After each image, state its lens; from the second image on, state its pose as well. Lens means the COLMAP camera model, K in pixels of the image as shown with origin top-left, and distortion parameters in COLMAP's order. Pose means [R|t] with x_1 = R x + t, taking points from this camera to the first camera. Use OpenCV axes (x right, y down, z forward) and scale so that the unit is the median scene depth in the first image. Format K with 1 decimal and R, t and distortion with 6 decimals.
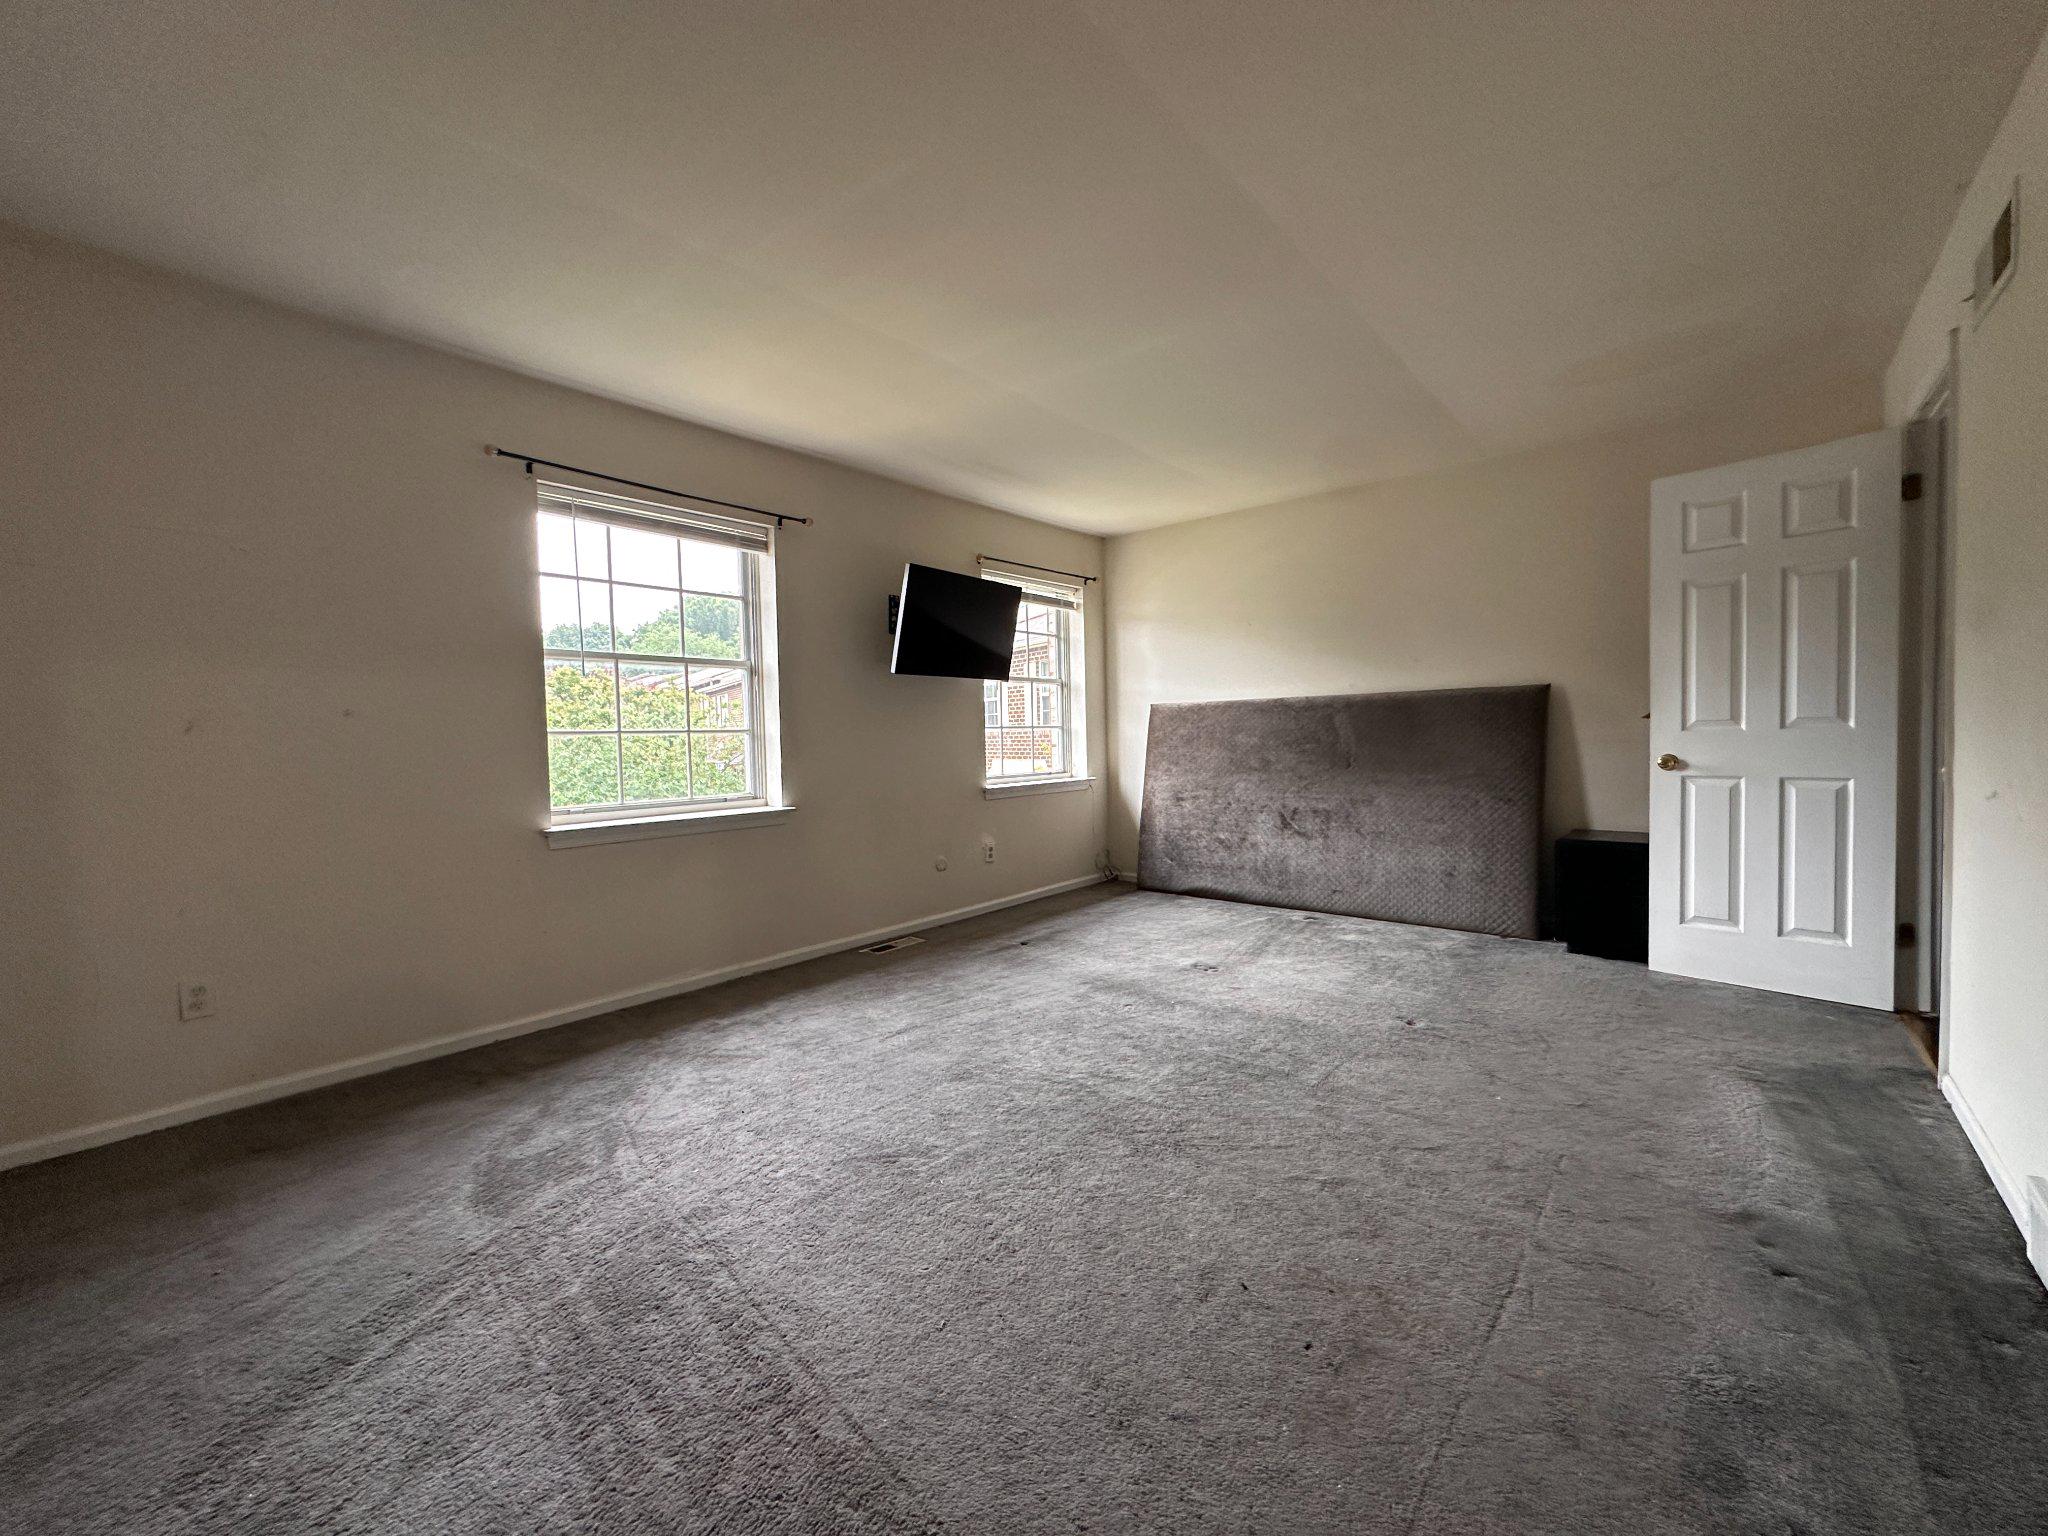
lens RADIAL K [[819.2, 0, 1026.2], [0, 819.2, 769.4], [0, 0, 1]] dist [-0.006070, 0.002471]
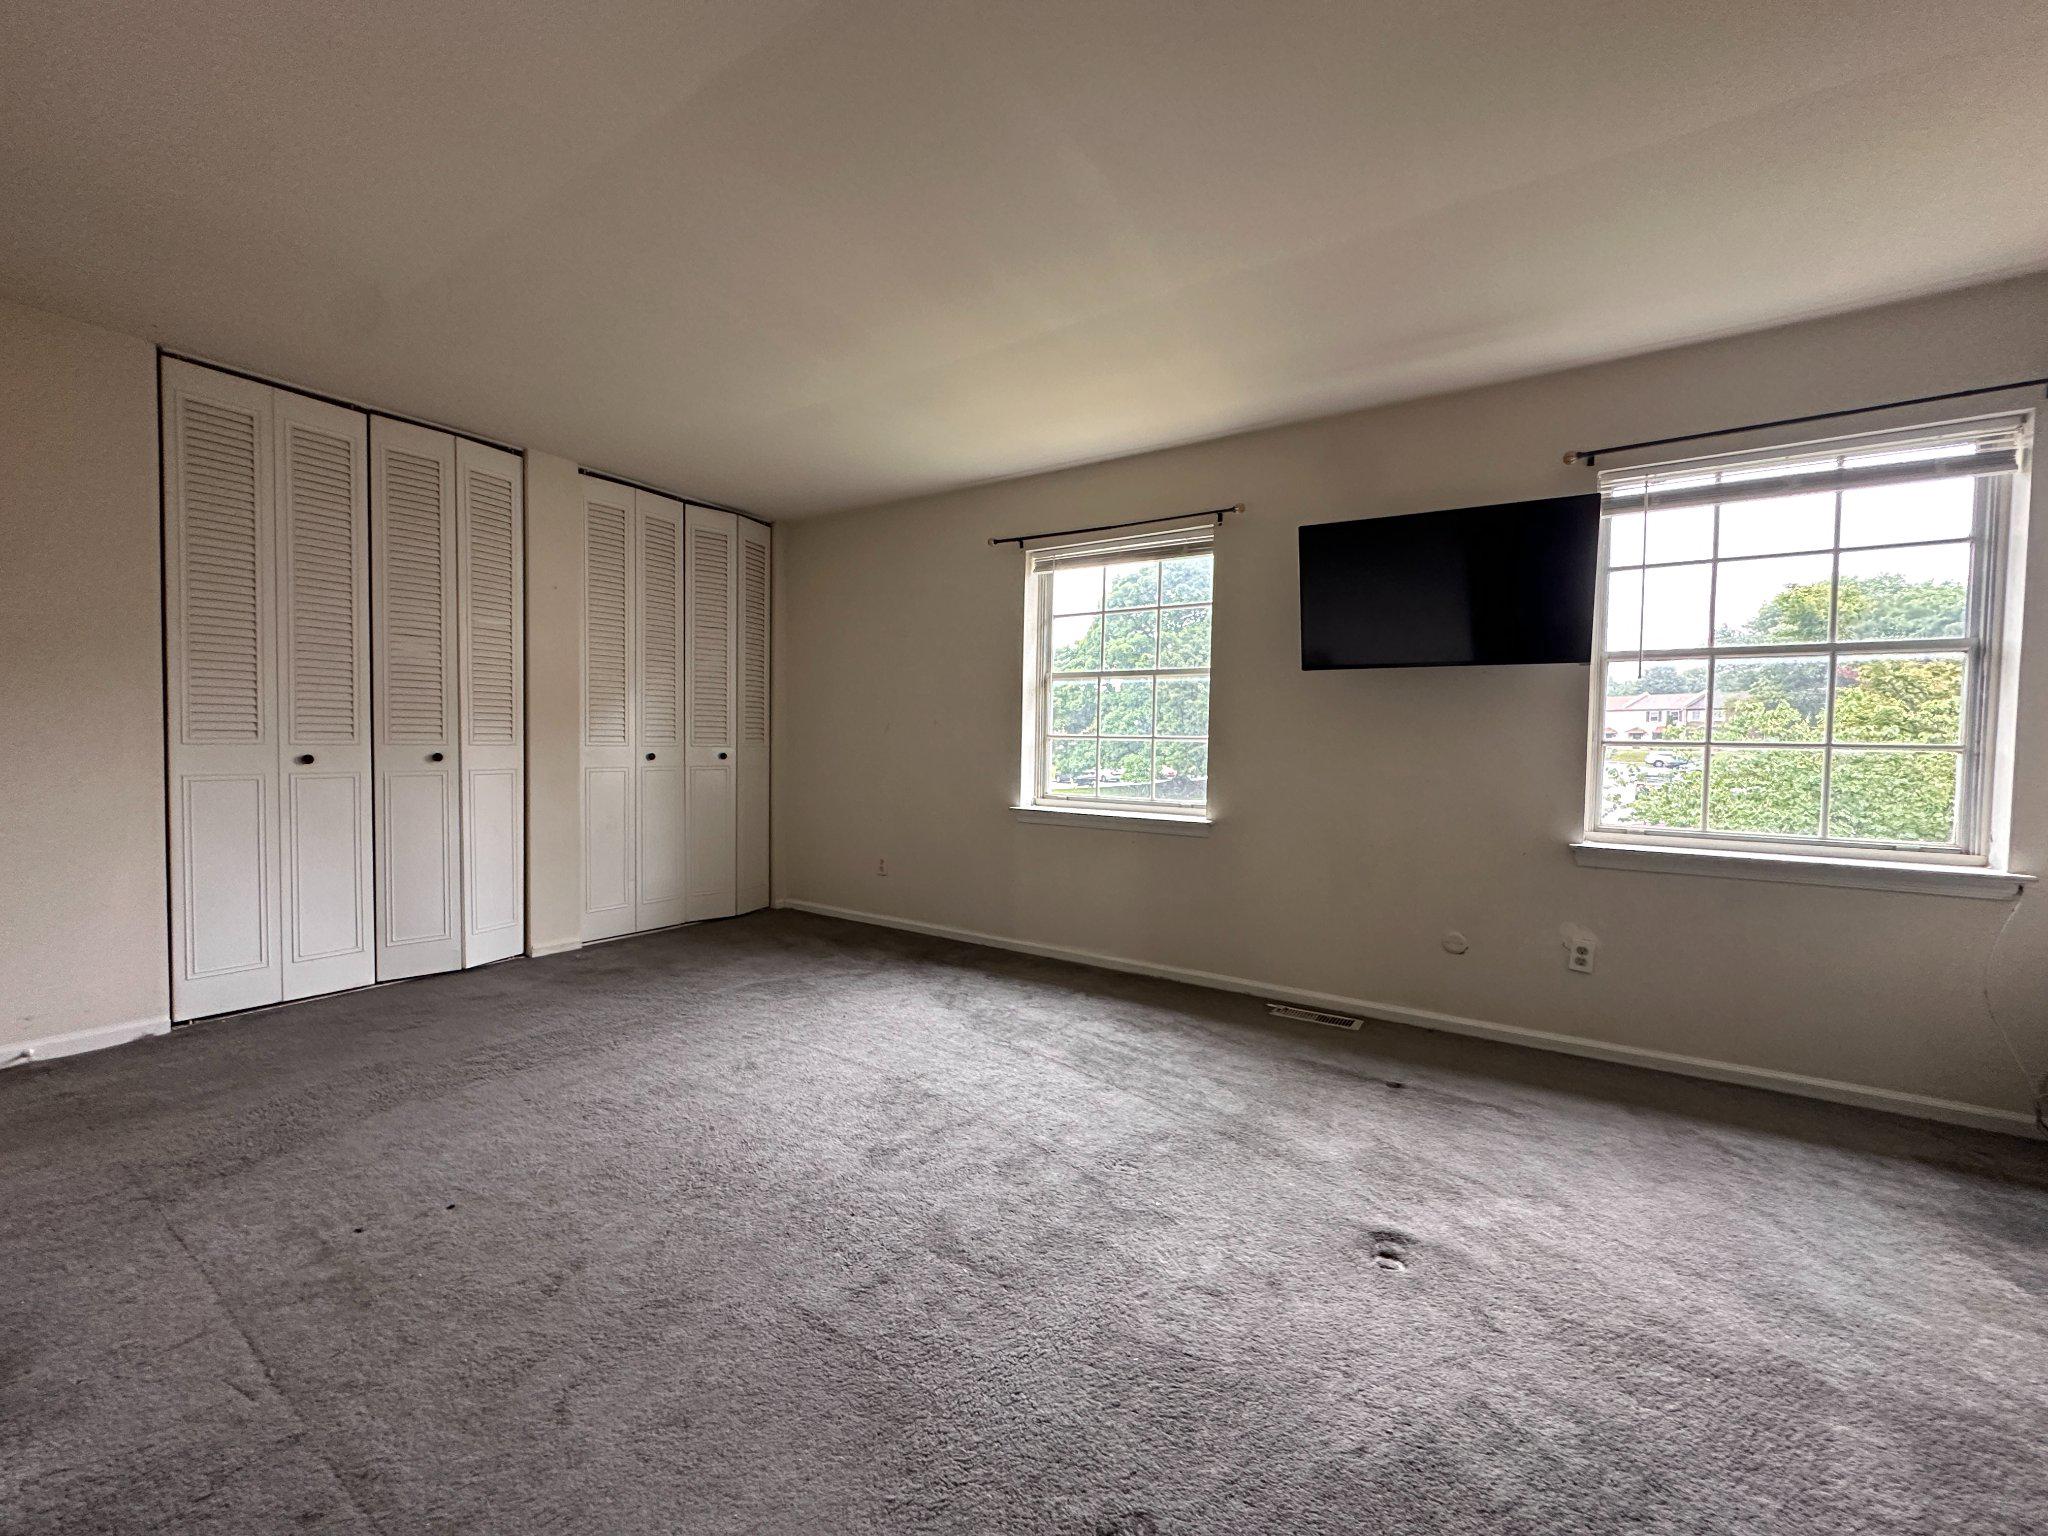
lens RADIAL K [[800.2, 0, 1029.6], [0, 800.2, 777.0], [0, 0, 1]] dist [-0.031181, -0.000052]
pose [[0.131097, 0.066157, -0.989160, 0.587596], [-0.063706, 0.996271, 0.058190, -0.044381], [0.989321, 0.055387, 0.134823, 0.670122]]
